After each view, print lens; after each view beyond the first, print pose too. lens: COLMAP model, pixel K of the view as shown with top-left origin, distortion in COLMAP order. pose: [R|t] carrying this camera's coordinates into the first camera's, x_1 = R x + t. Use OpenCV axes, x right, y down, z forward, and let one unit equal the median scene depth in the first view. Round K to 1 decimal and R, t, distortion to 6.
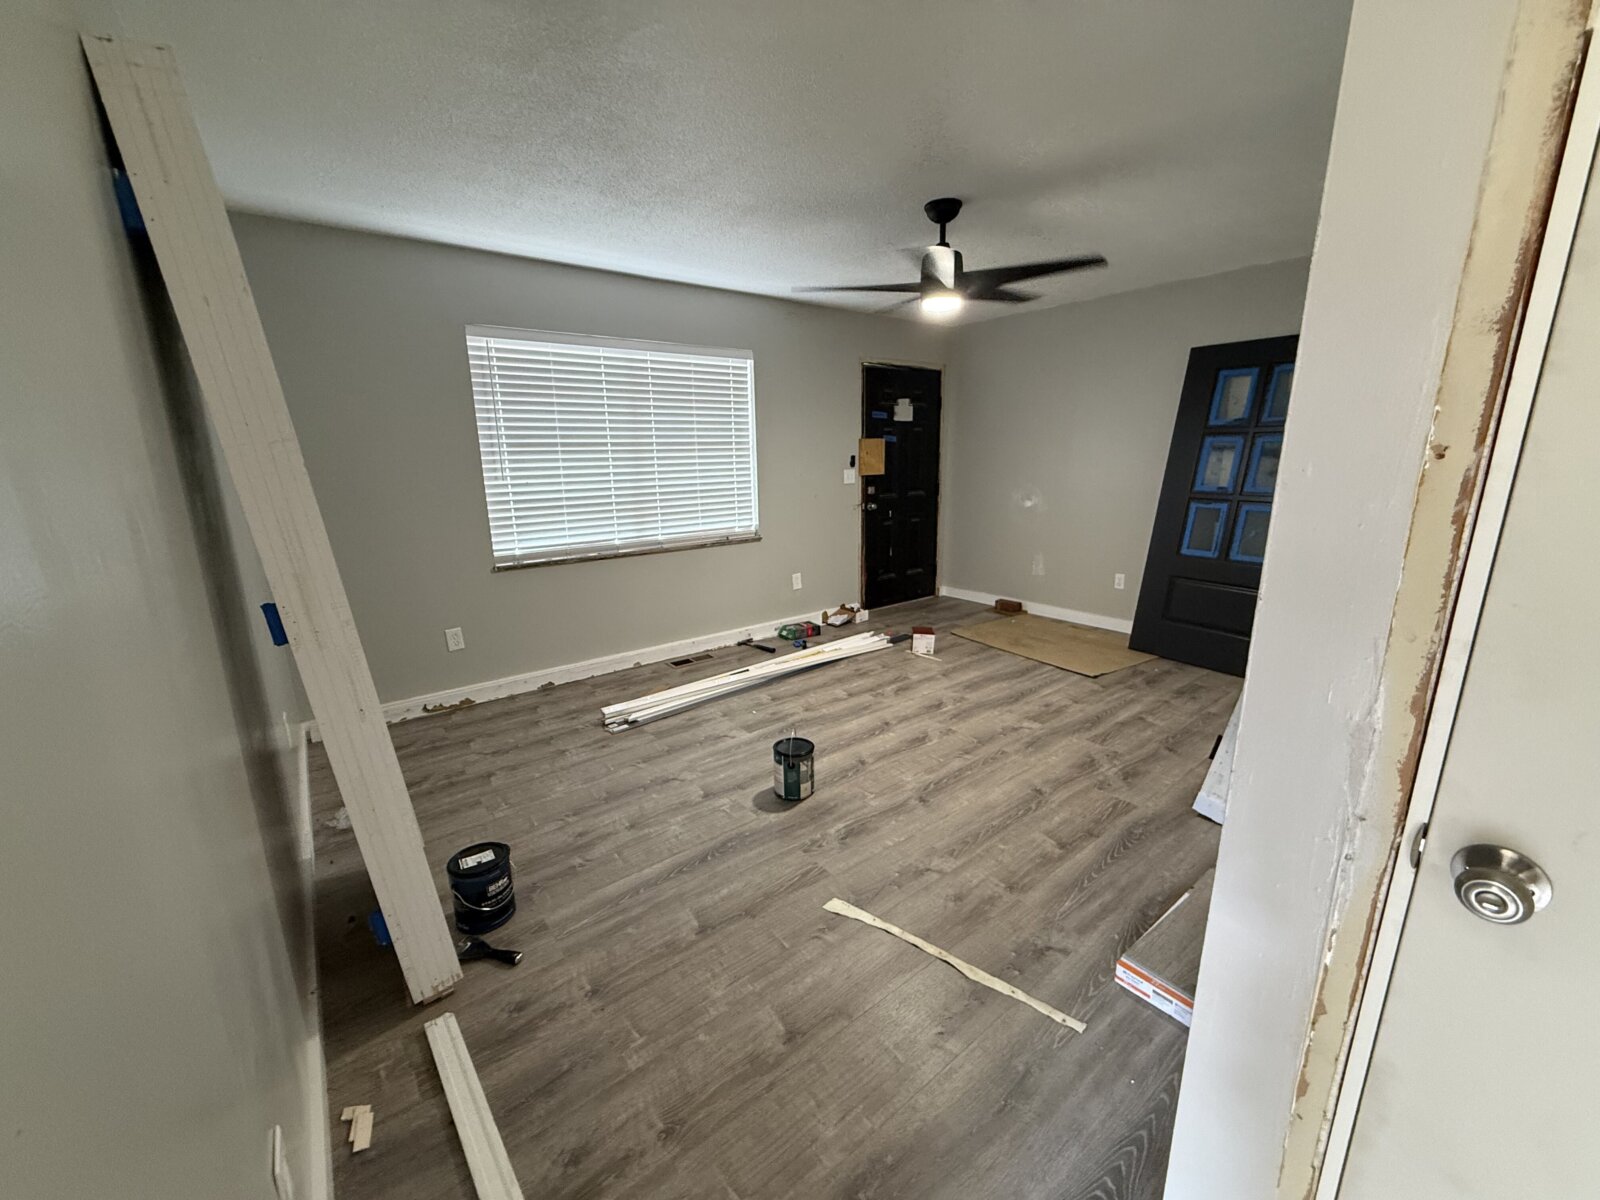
lens RADIAL K [[639.4, 0, 794.3], [0, 639.4, 599.1], [0, 0, 1]] dist [0.001432, -0.000011]
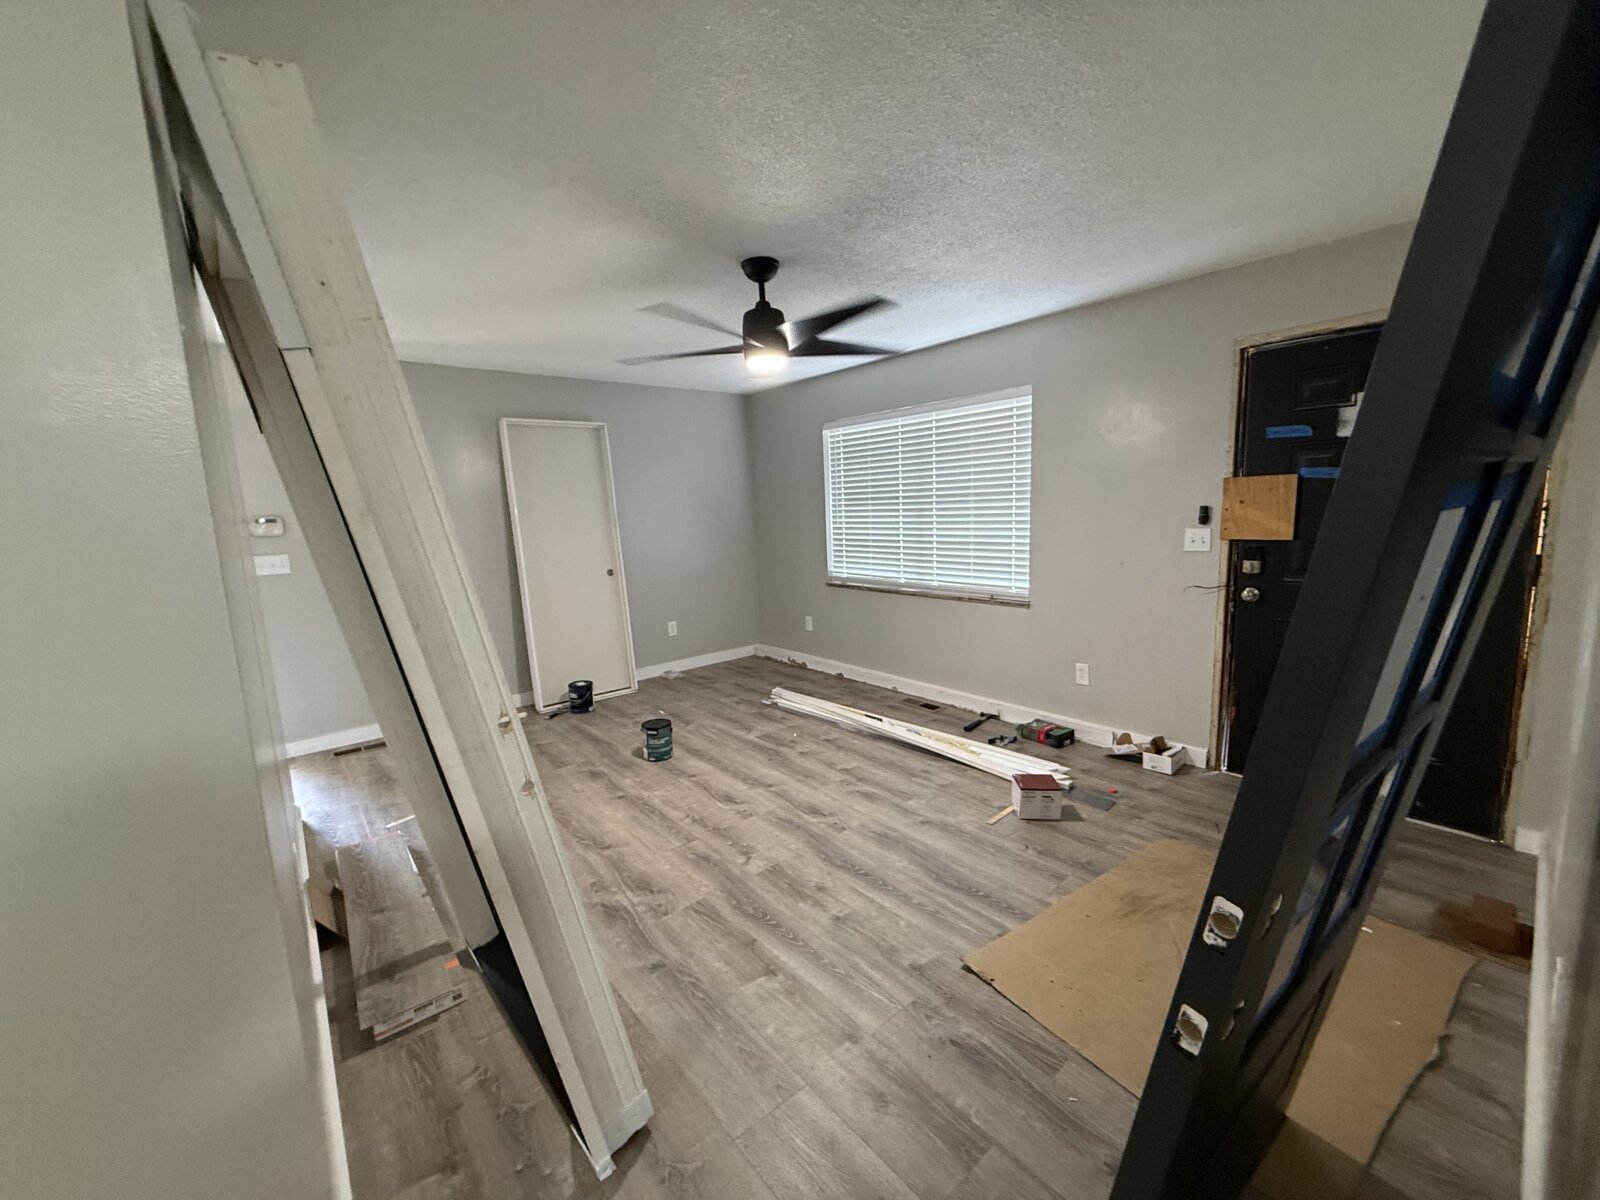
lens RADIAL K [[644.8, 0, 800.1], [0, 644.8, 600.3], [0, 0, 1]] dist [0.000912, -0.000093]
pose [[0.030564, 0.161409, -0.986414, 0.986265], [-0.190890, 0.969653, 0.152752, -0.223060], [0.981135, 0.183628, 0.060448, 0.851000]]
